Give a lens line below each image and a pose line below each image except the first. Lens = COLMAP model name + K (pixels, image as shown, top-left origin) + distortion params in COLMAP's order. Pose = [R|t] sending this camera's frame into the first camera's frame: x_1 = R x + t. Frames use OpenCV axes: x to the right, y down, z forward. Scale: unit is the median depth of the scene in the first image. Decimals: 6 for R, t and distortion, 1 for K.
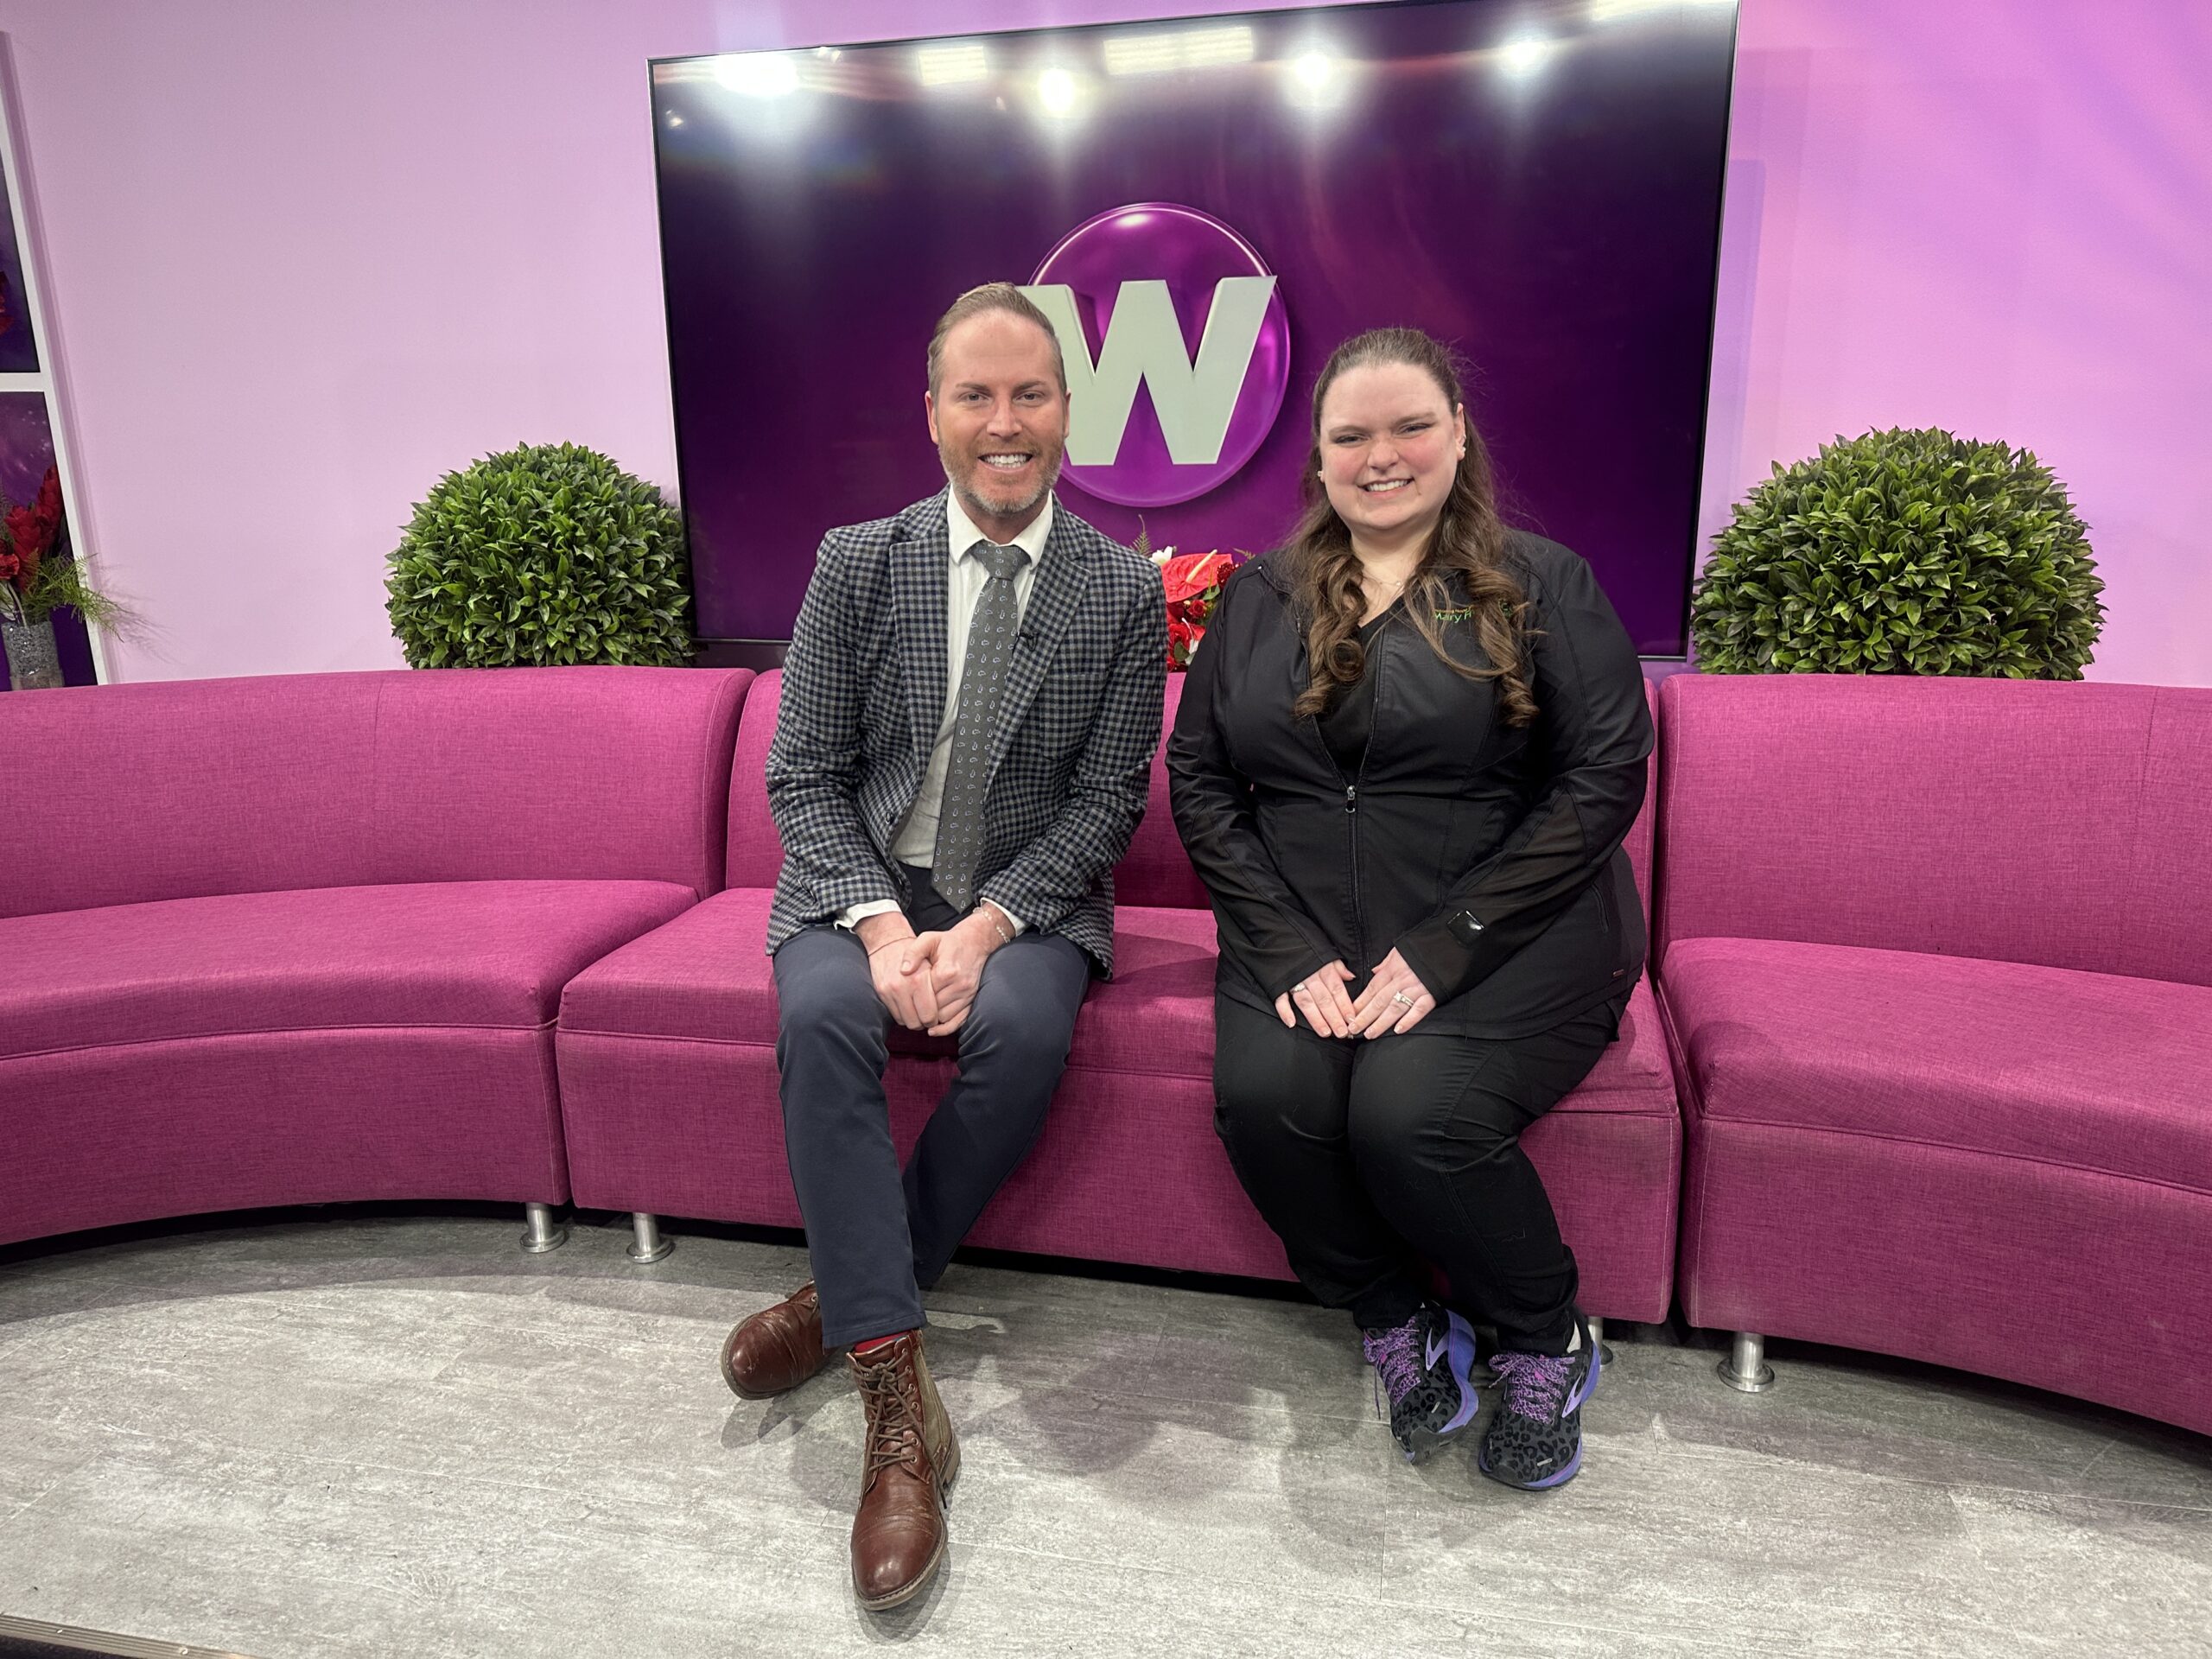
lens RADIAL K [[1548.3, 0, 1110.0], [0, 1548.3, 856.8], [0, 0, 1]] dist [-0.133949, 0.190750]
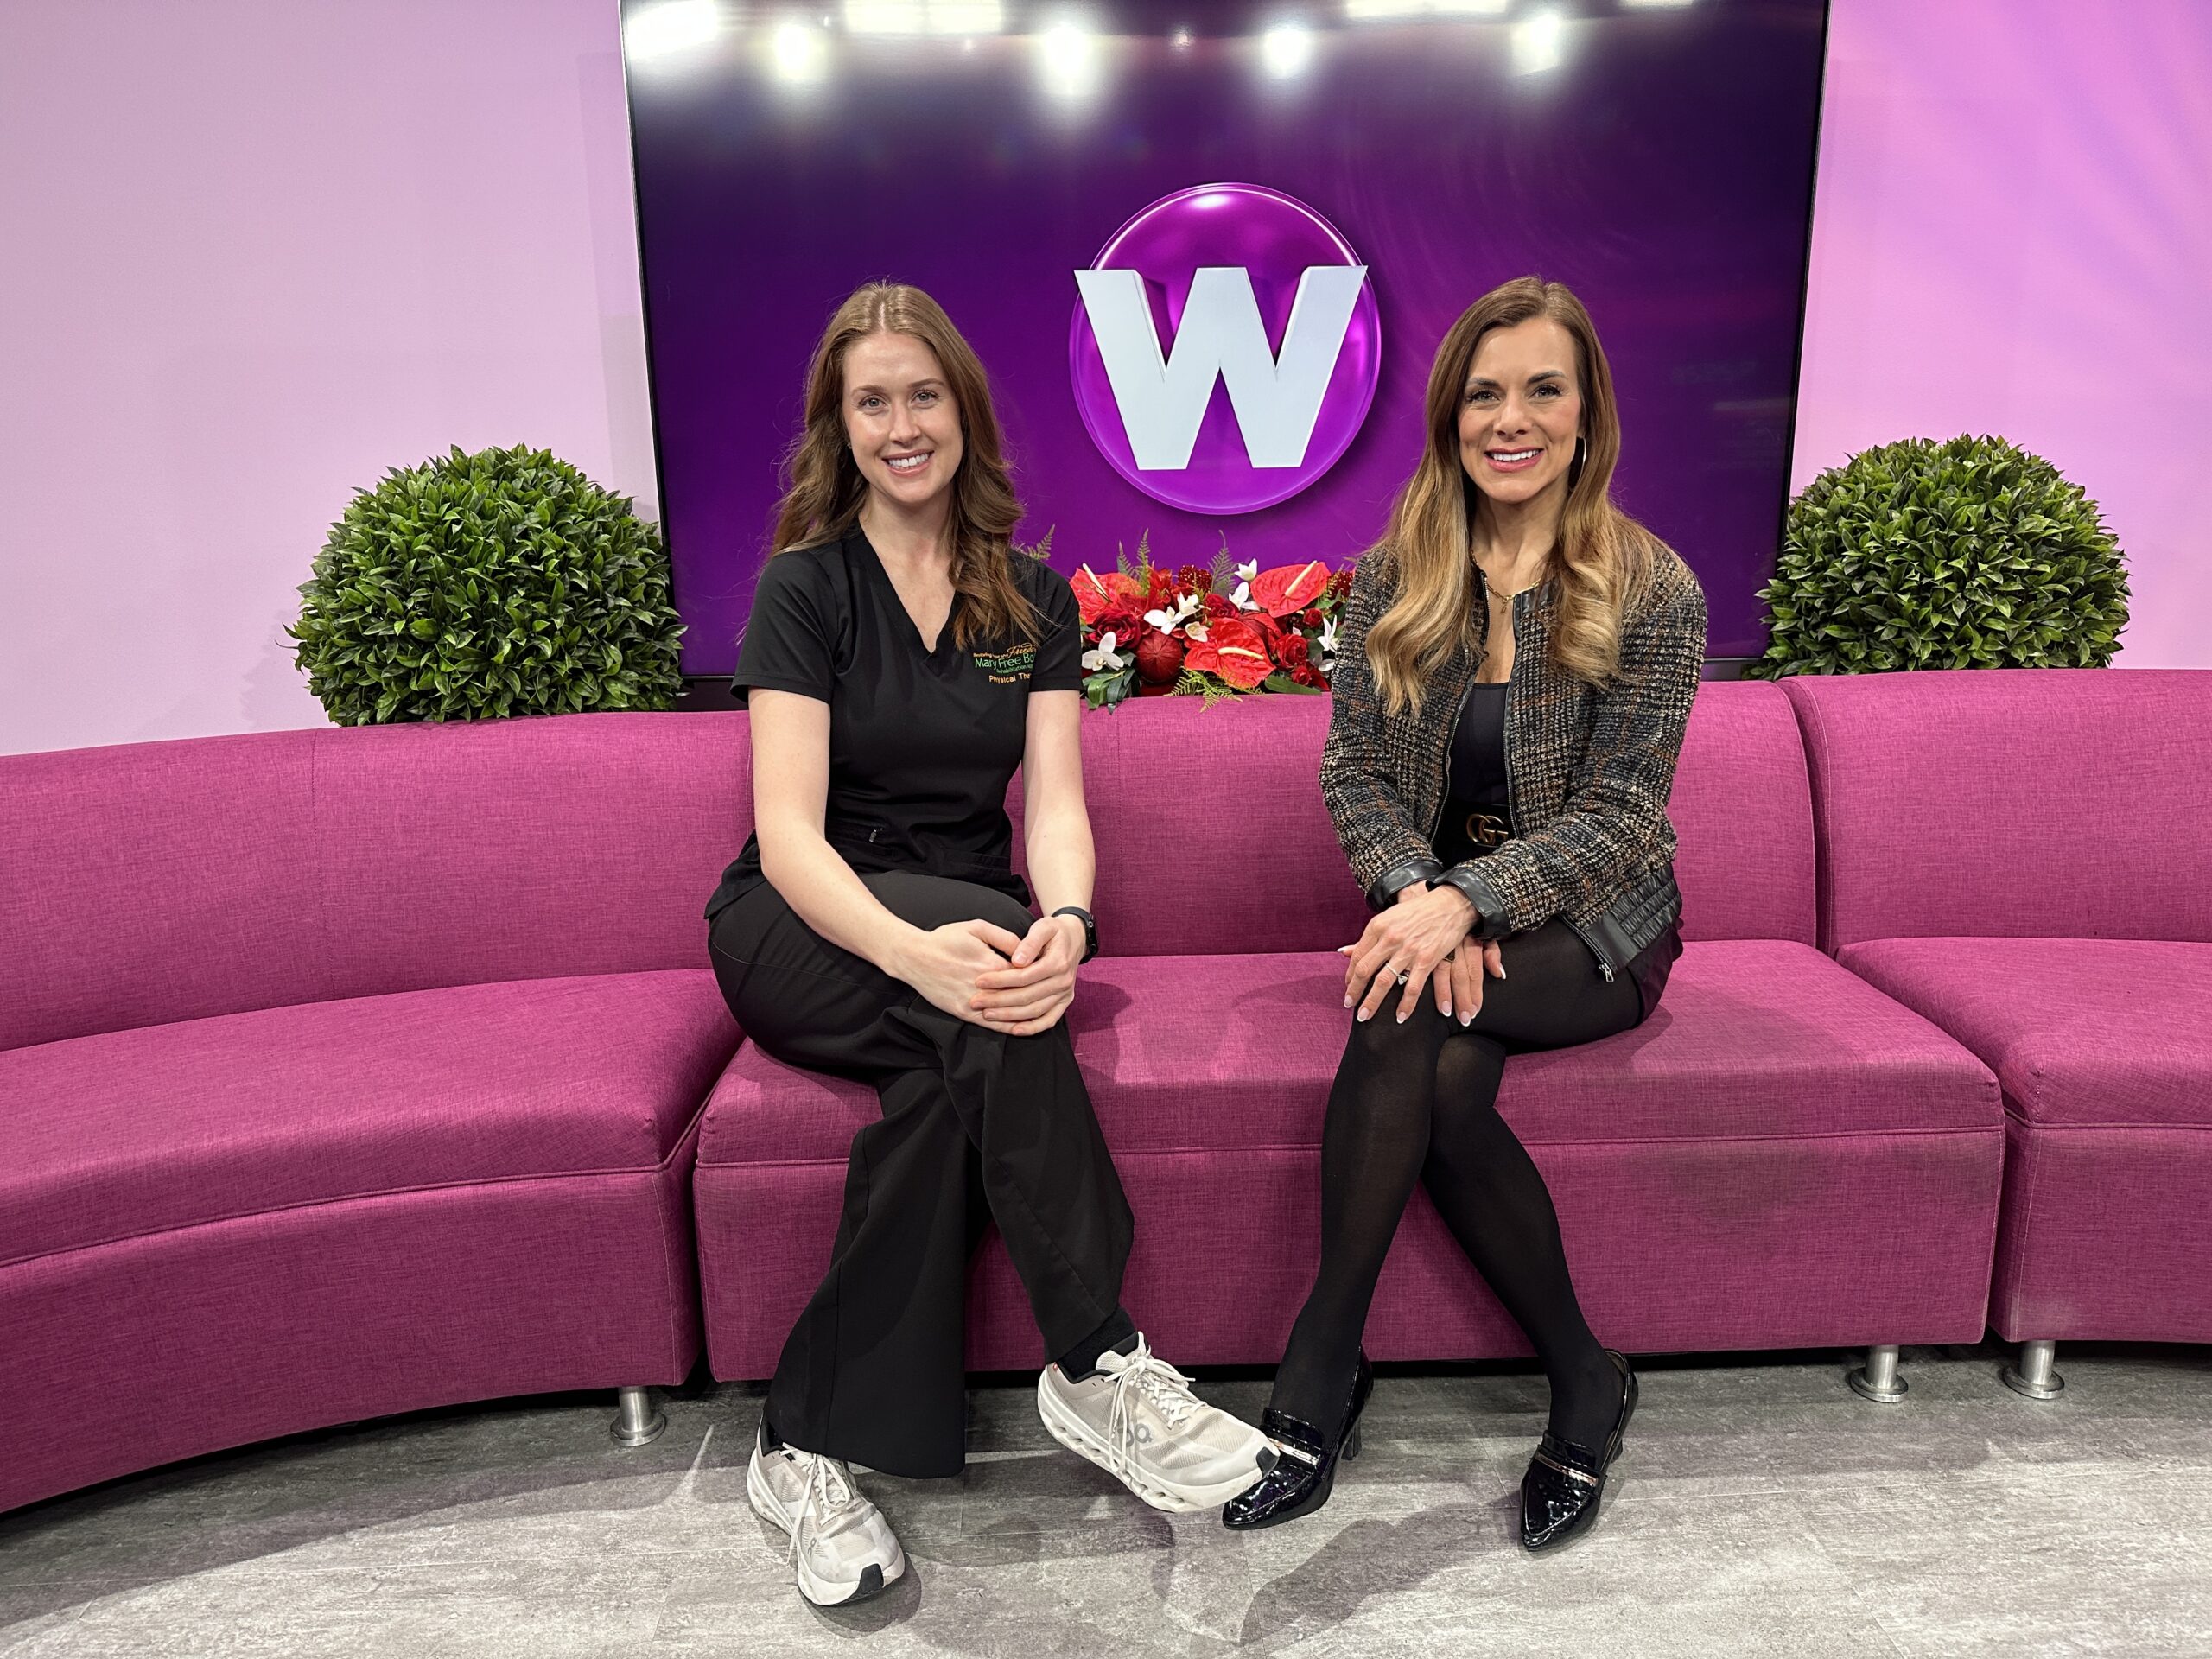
lens RADIAL K [[1553.6, 0, 1106.0], [0, 1553.6, 829.5], [0, 0, 1]] dist [-0.130553, 0.111622]
pose [[0.968999, -0.060108, 0.239641, -0.290059], [0.067246, 0.997500, -0.021716, -0.027377], [-0.237737, 0.037158, 0.970619, 0.143111]]
